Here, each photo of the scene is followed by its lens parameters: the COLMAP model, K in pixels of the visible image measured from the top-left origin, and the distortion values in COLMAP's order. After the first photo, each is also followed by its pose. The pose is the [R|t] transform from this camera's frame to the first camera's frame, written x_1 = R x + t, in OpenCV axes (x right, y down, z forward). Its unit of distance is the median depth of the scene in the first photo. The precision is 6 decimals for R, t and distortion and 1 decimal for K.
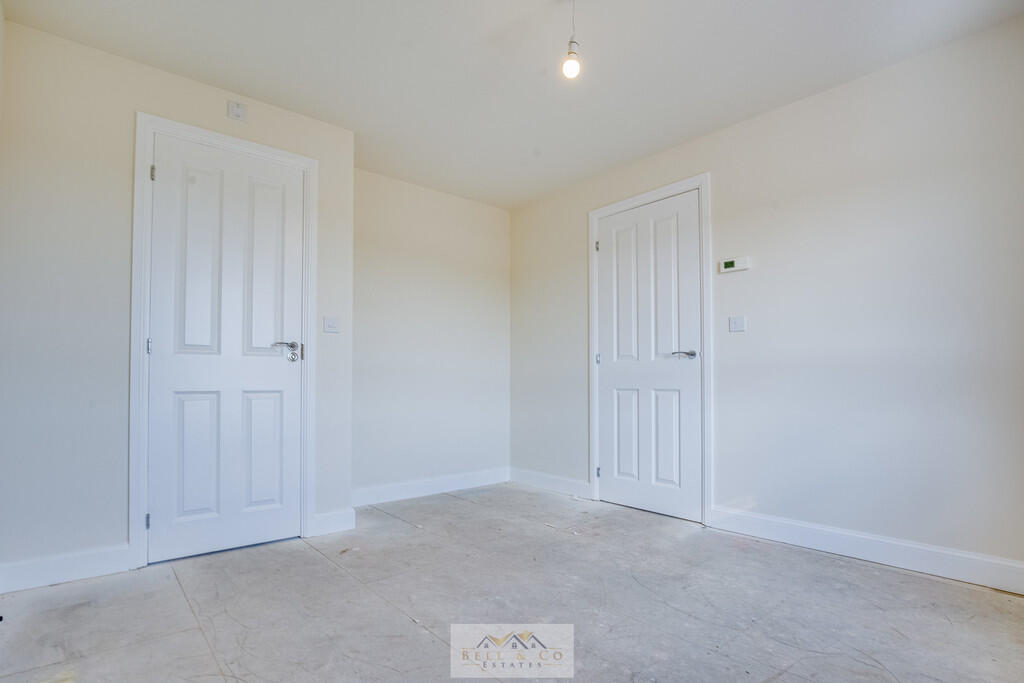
lens RADIAL K [[512.6, 0, 511.1], [0, 512.6, 370.1], [0, 0, 1]] dist [-0.002206, -0.000443]
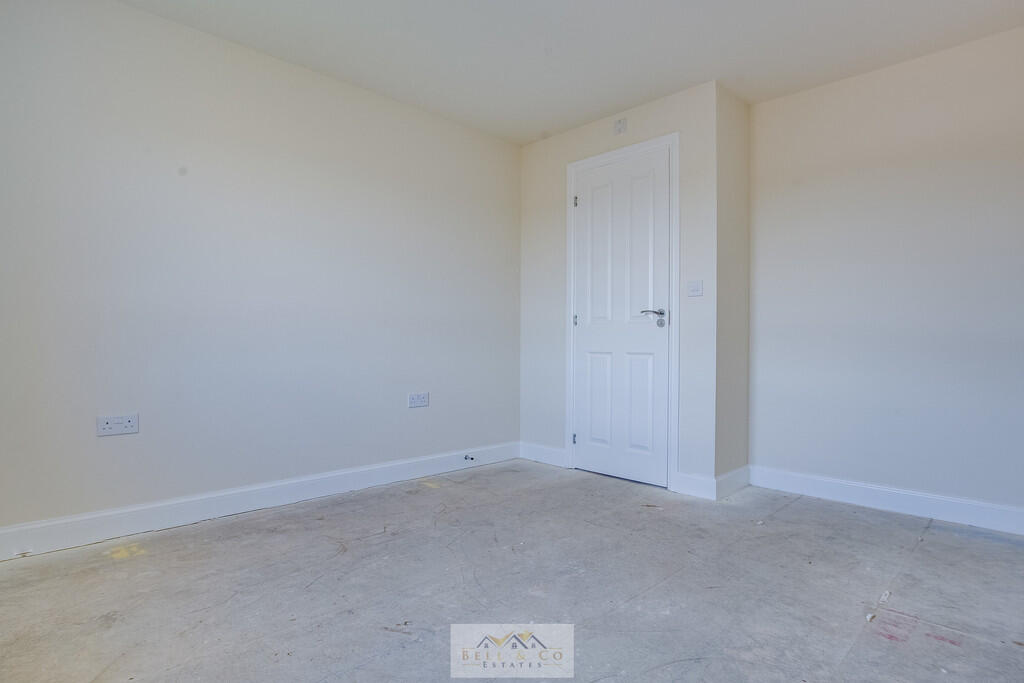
lens RADIAL K [[560.8, 0, 512.0], [0, 560.8, 341.5], [0, 0, 1]] dist [-0.000960, -0.000231]
pose [[0.037768, -0.010341, -0.999233, 0.836658], [0.021538, 0.999723, -0.009532, 0.020455], [0.999054, -0.021162, 0.037981, 0.692359]]
